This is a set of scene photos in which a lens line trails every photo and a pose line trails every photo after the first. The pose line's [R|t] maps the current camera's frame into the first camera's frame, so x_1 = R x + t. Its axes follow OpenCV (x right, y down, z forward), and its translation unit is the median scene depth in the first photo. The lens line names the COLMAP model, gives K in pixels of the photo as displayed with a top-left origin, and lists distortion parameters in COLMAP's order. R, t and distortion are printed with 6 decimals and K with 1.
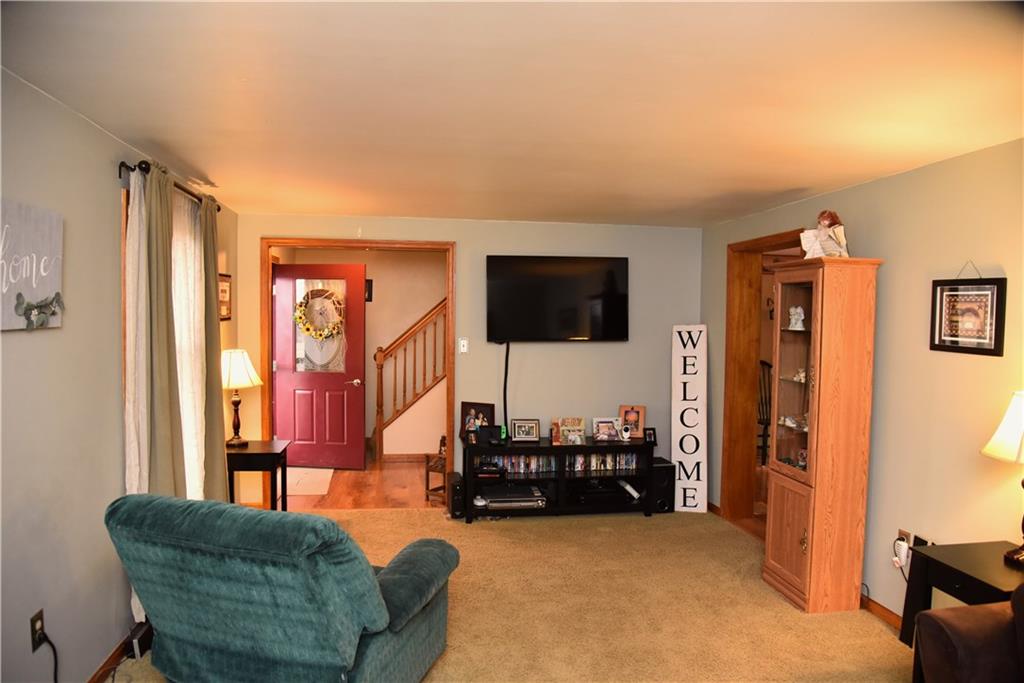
lens RADIAL K [[701.1, 0, 505.8], [0, 701.1, 345.5], [0, 0, 1]] dist [-0.109729, 0.057694]
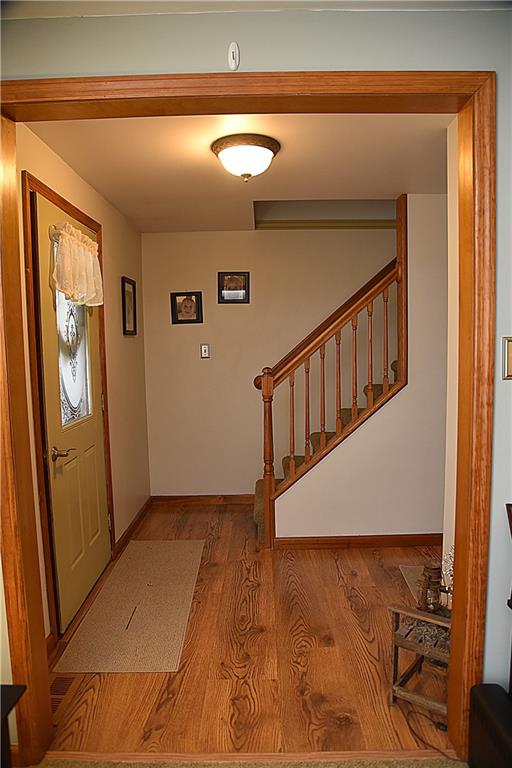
lens RADIAL K [[525.9, 0, 256.0], [0, 525.9, 384.0], [0, 0, 1]] dist [-0.109729, 0.057694]
pose [[0.987799, -0.019832, -0.154466, -0.149567], [0.025486, 0.999072, 0.034711, 0.001574], [0.153634, -0.038224, 0.987388, 0.684831]]
